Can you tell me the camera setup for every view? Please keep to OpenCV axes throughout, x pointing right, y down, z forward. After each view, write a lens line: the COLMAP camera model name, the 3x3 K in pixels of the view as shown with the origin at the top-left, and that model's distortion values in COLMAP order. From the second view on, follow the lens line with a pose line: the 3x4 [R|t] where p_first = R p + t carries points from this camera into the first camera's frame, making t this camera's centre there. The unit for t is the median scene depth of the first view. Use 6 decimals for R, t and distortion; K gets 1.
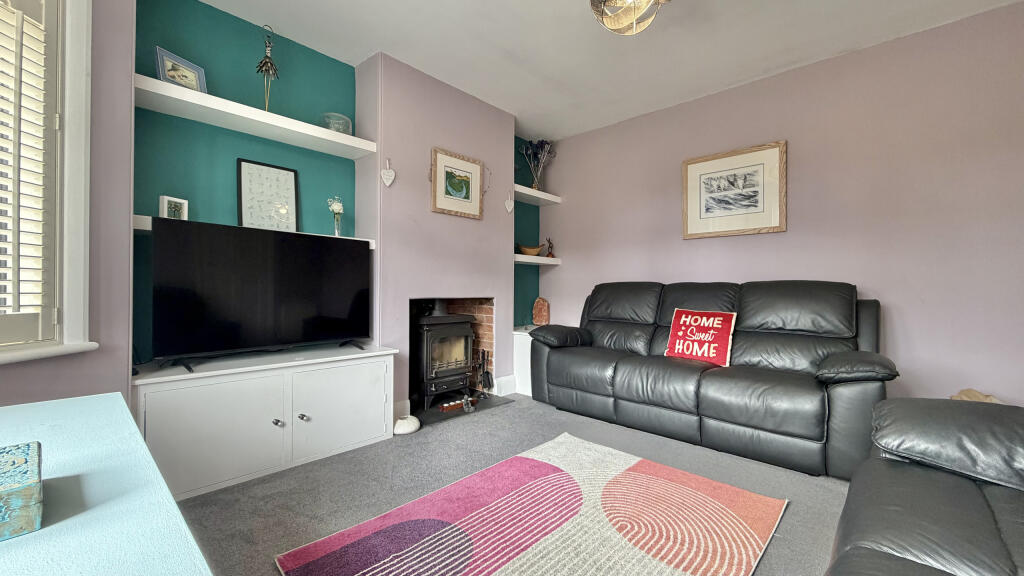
lens RADIAL K [[408.7, 0, 512.0], [0, 408.7, 288.0], [0, 0, 1]] dist [0.000089, -0.000072]
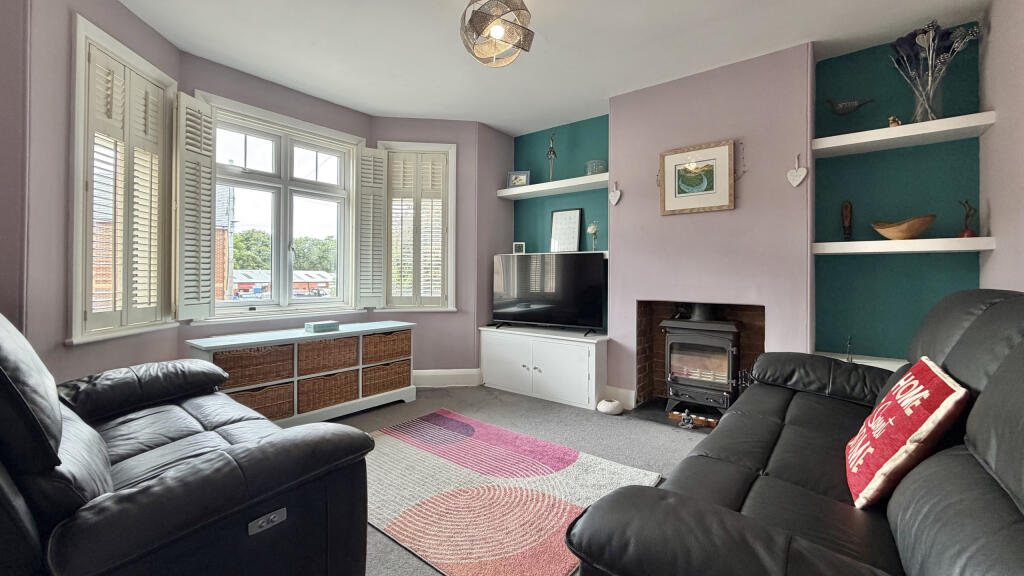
lens RADIAL K [[416.2, 0, 510.4], [0, 416.2, 271.5], [0, 0, 1]] dist [-0.001136, -0.000290]
pose [[0.073497, -0.014267, -0.997193, 0.848464], [0.001578, 0.999898, -0.014189, -0.035149], [0.997294, -0.000530, 0.073512, 0.574095]]
